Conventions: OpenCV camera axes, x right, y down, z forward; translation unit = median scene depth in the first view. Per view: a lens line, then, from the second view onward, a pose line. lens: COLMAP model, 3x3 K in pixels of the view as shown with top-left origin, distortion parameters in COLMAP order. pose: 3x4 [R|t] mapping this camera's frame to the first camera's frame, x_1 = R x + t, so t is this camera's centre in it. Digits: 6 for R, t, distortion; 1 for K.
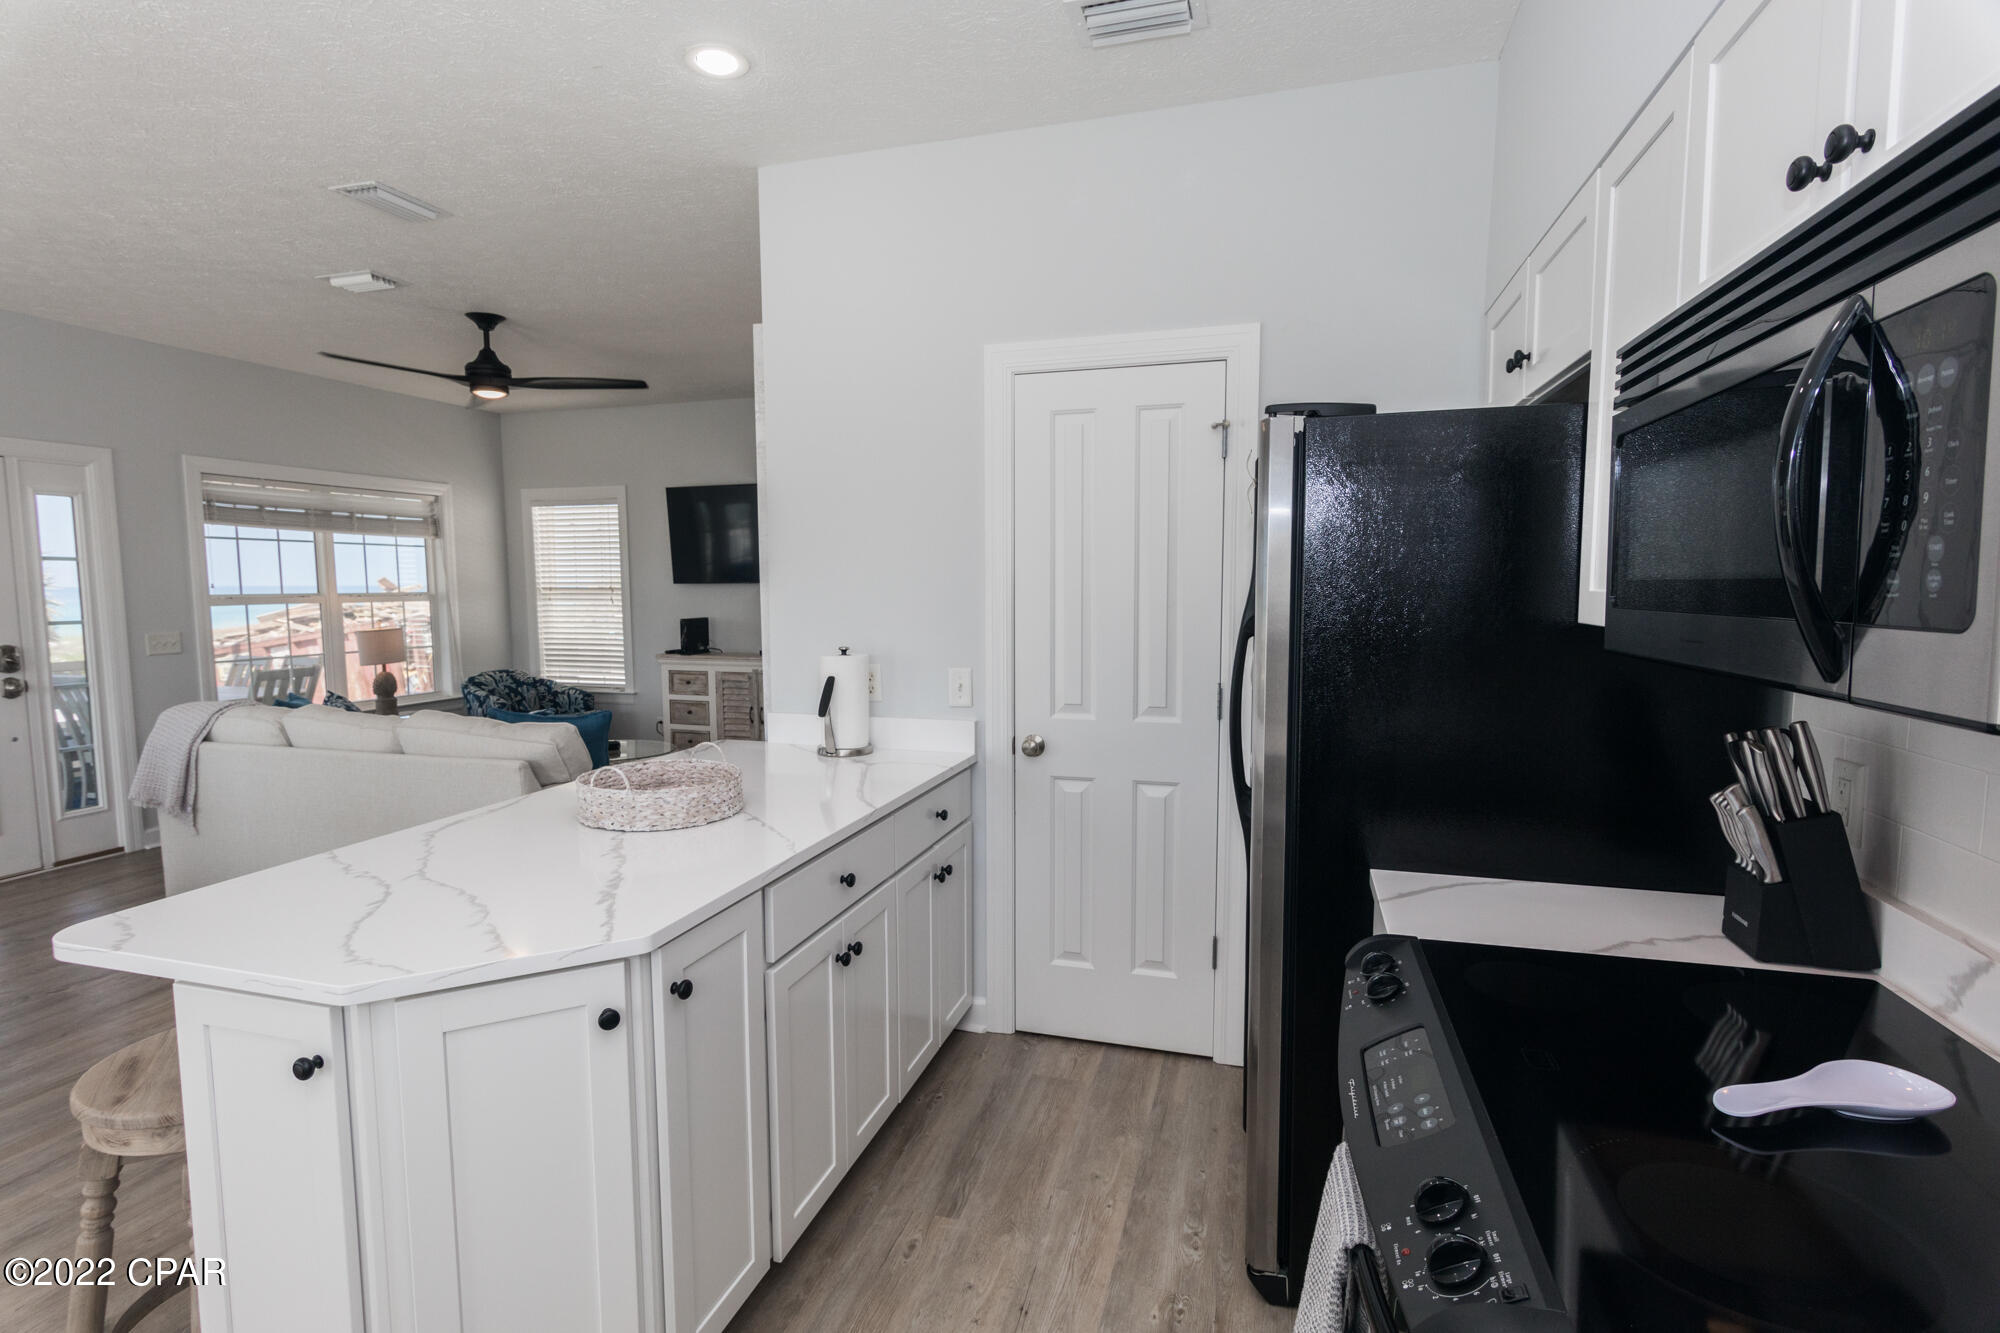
lens RADIAL K [[959.8, 0, 990.1], [0, 959.8, 666.8], [0, 0, 1]] dist [0.003507, -0.001047]
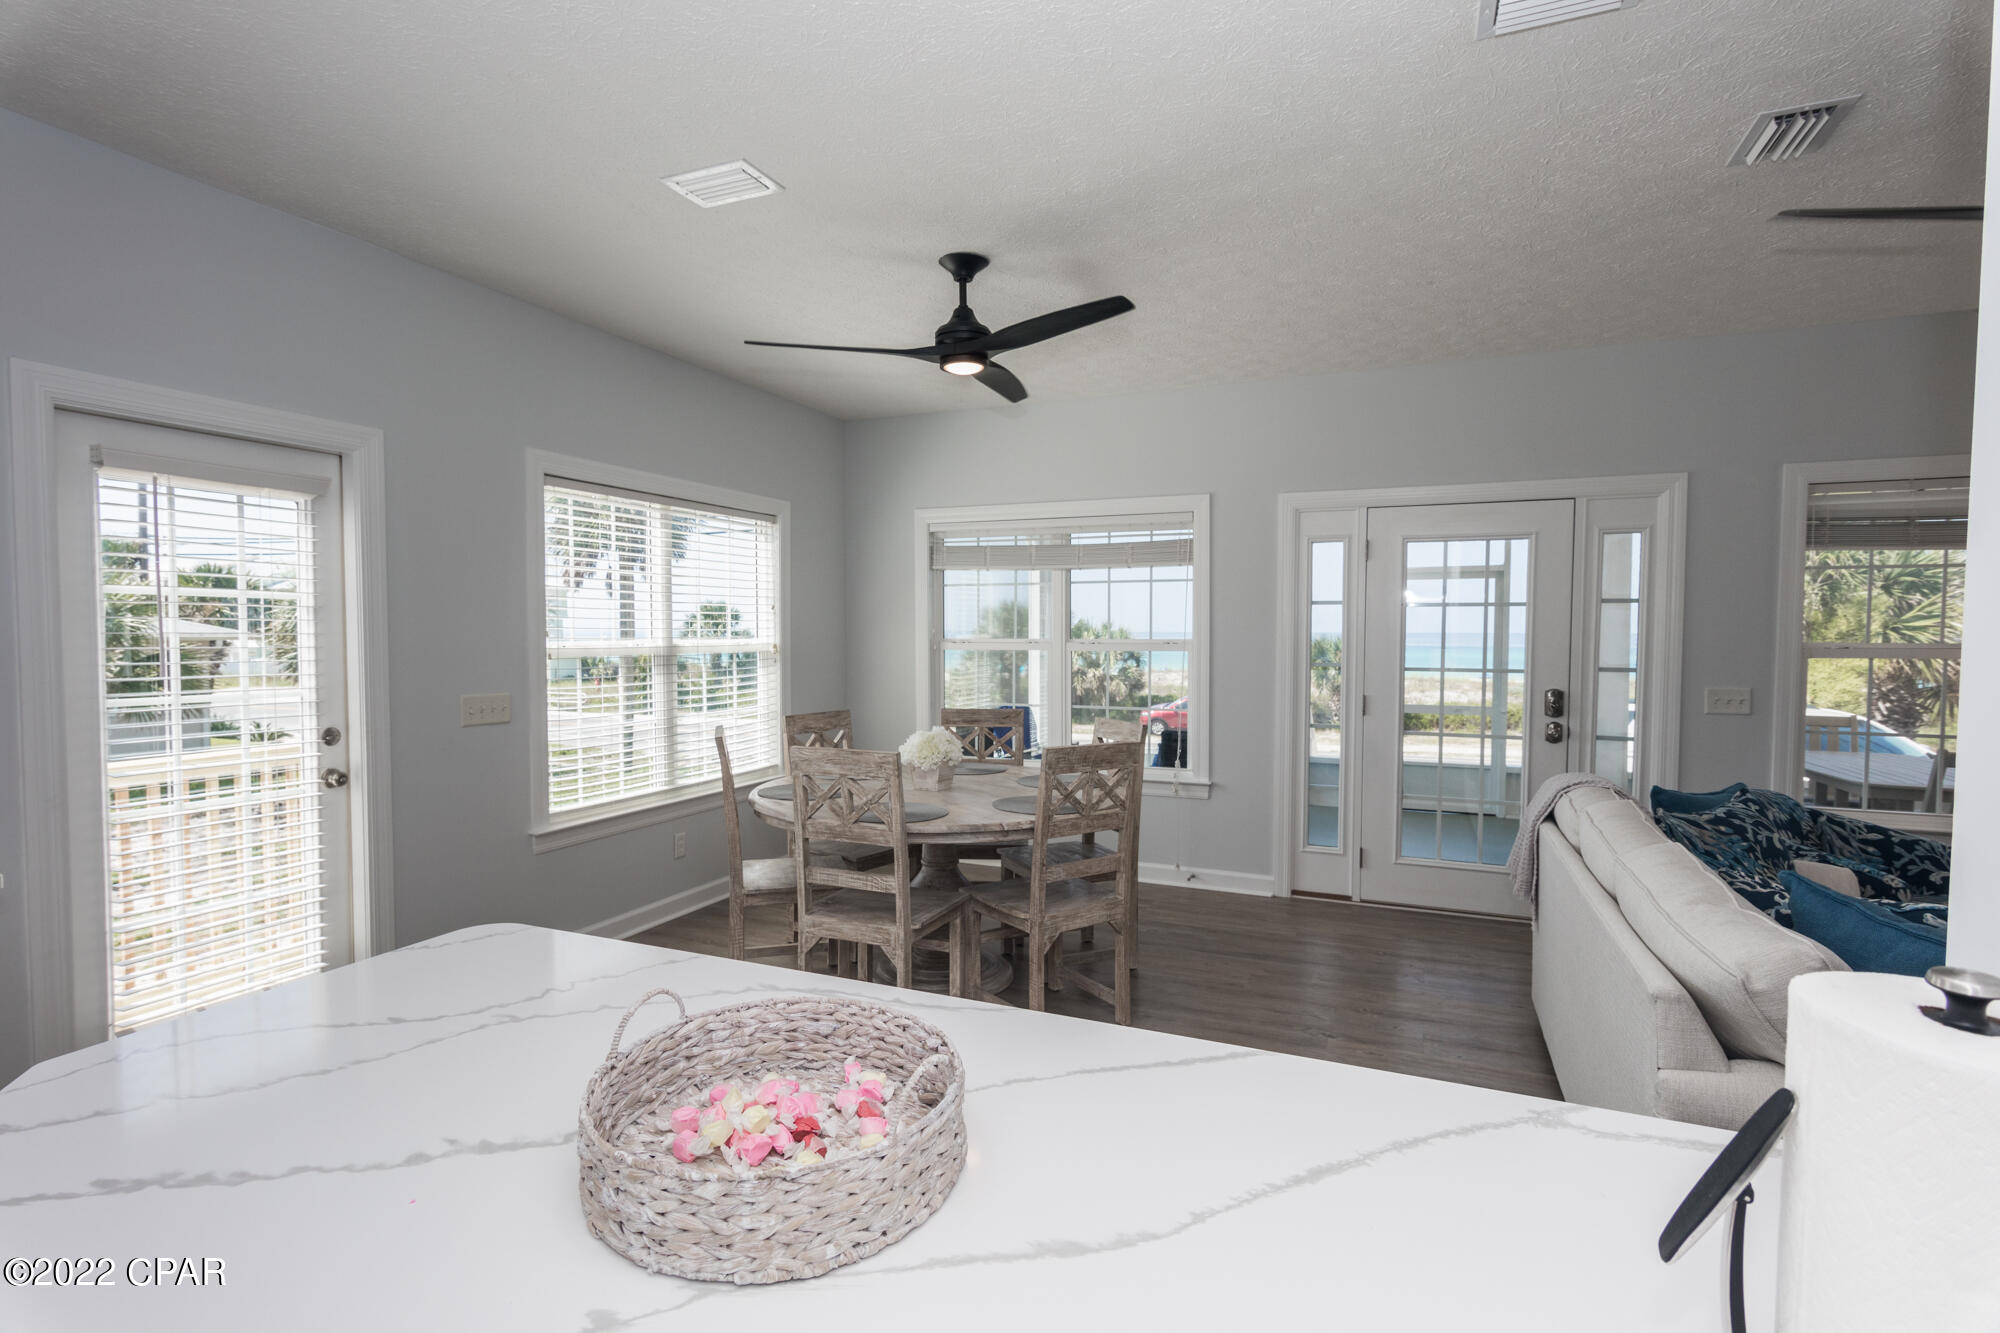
lens RADIAL K [[959.8, 0, 993.2], [0, 959.8, 667.1], [0, 0, 1]] dist [0.003507, -0.001047]
pose [[-0.115803, 0.042495, -0.992363, 0.021160], [-0.090091, 0.994517, 0.053100, -0.034737], [0.989178, 0.095552, -0.111339, 0.409495]]
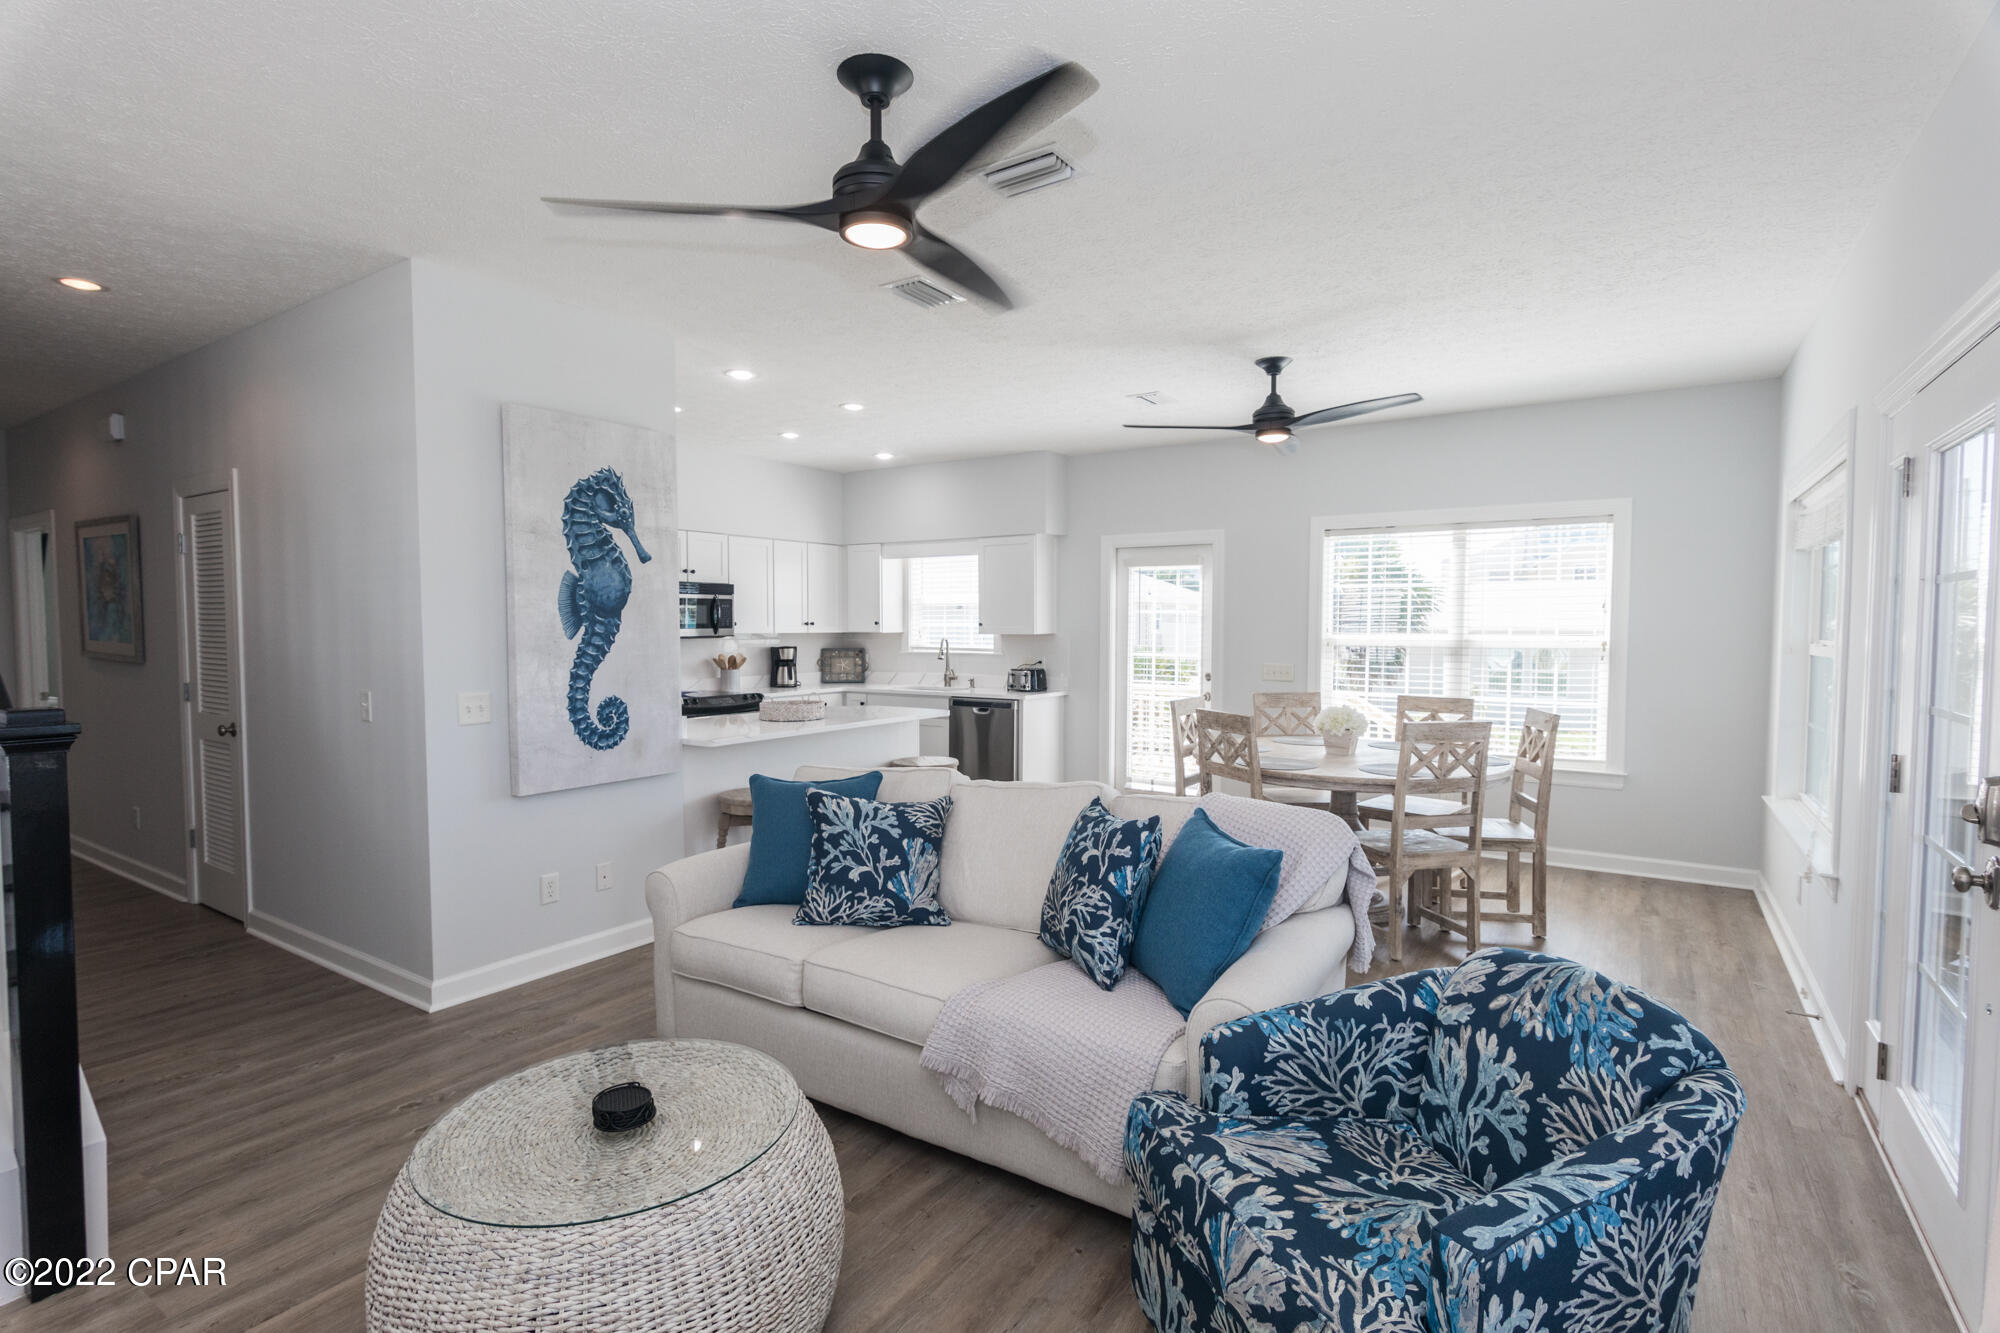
lens RADIAL K [[959.8, 0, 993.0], [0, 959.8, 671.2], [0, 0, 1]] dist [0.003507, -0.001047]
pose [[-0.956026, -0.012024, 0.293036, -0.563205], [0.028512, 0.990616, 0.133667, -0.101689], [-0.291894, 0.136144, -0.946712, 1.148917]]
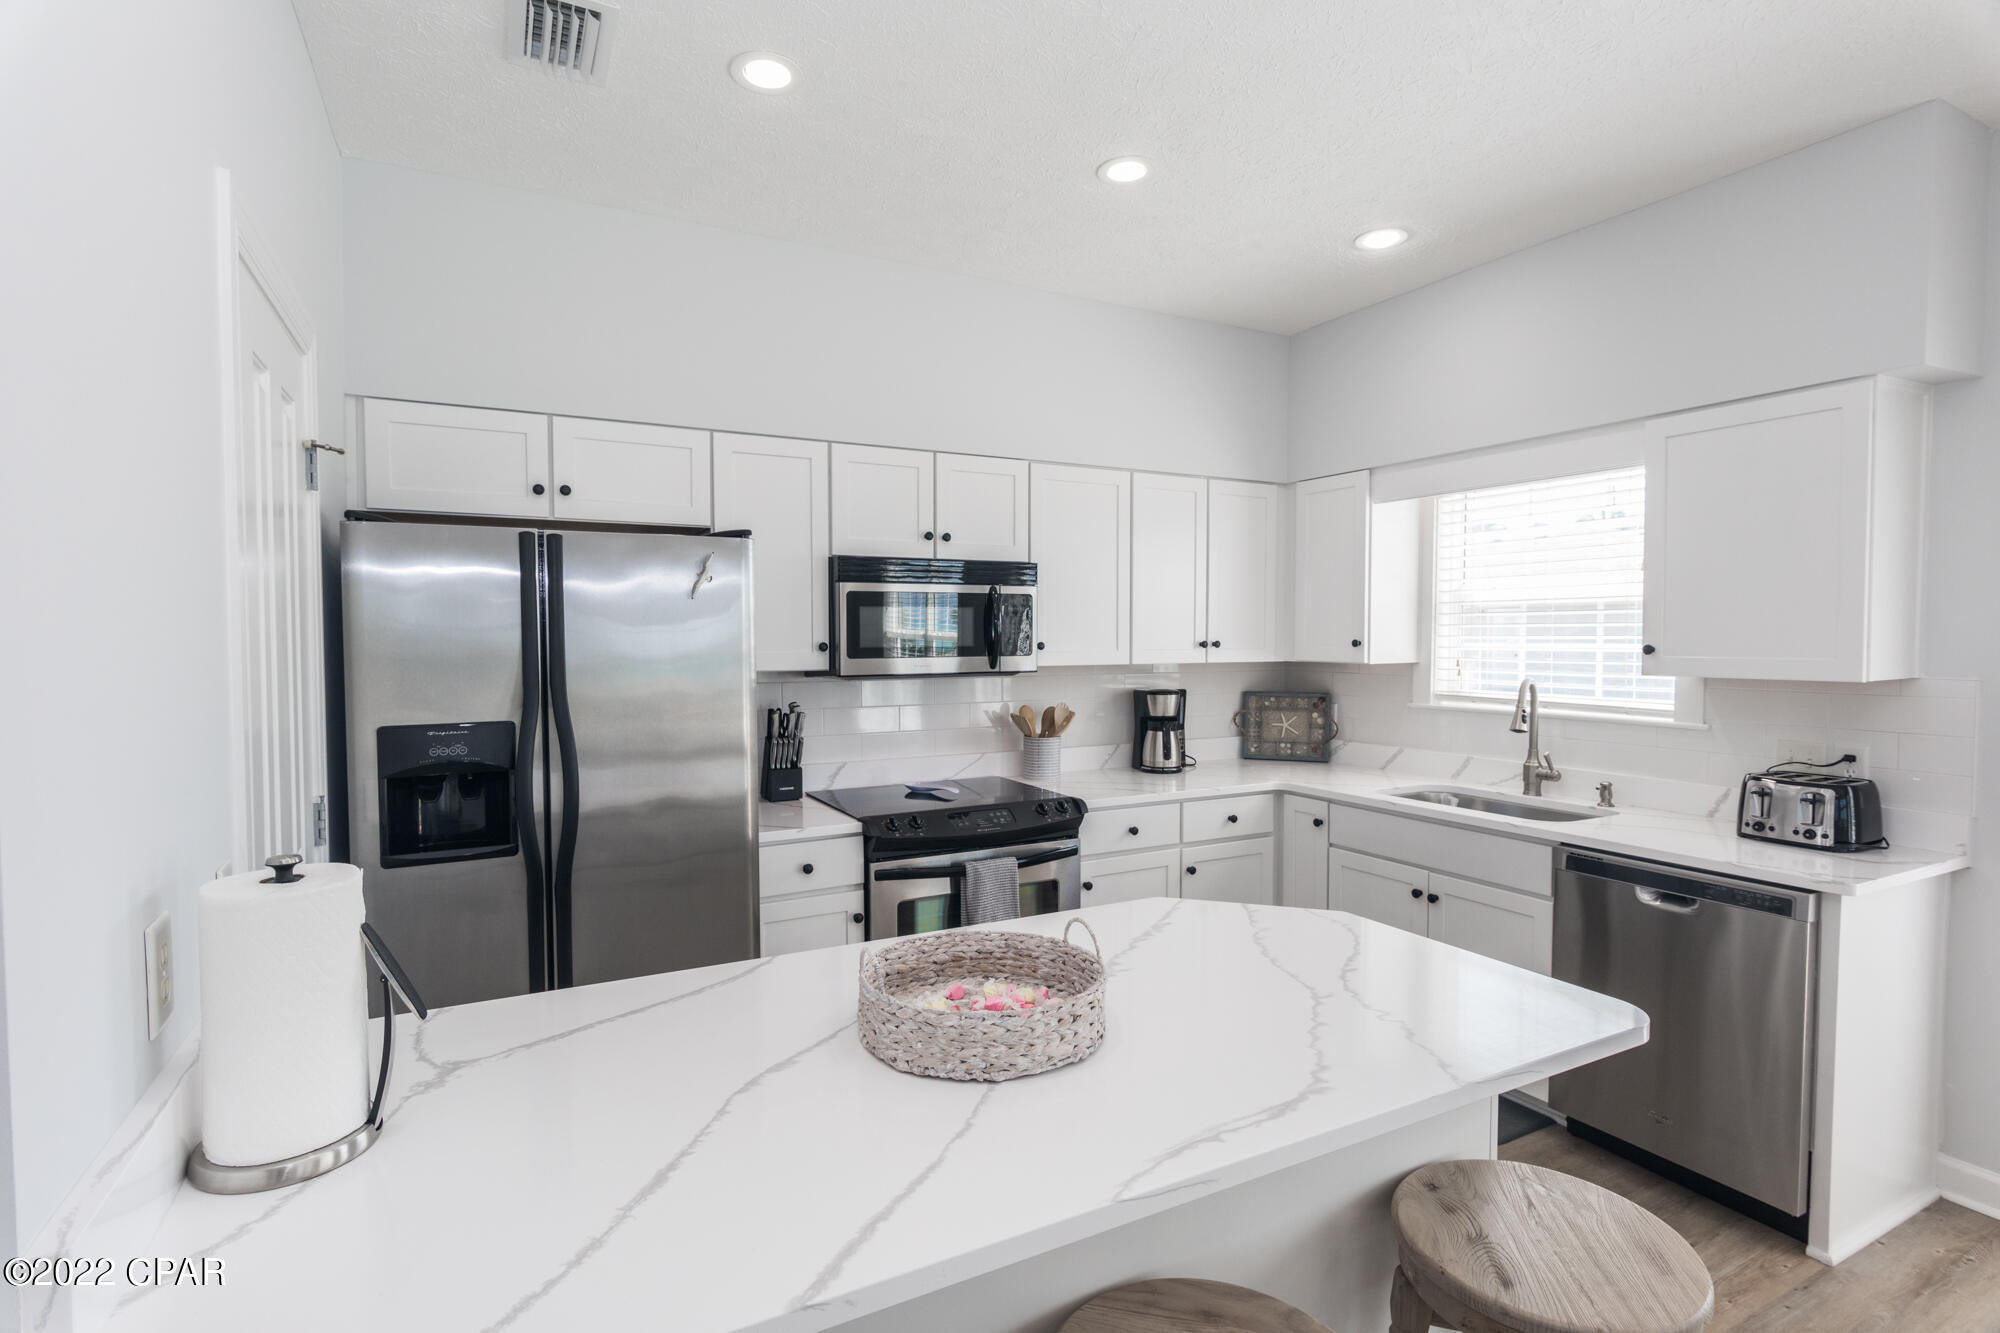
lens RADIAL K [[959.8, 0, 989.1], [0, 959.8, 670.2], [0, 0, 1]] dist [0.003507, -0.001047]
pose [[-0.700519, -0.023778, 0.713238, -0.289403], [0.066670, 0.992893, 0.098582, -0.053057], [-0.710513, 0.116610, -0.693955, 0.515928]]
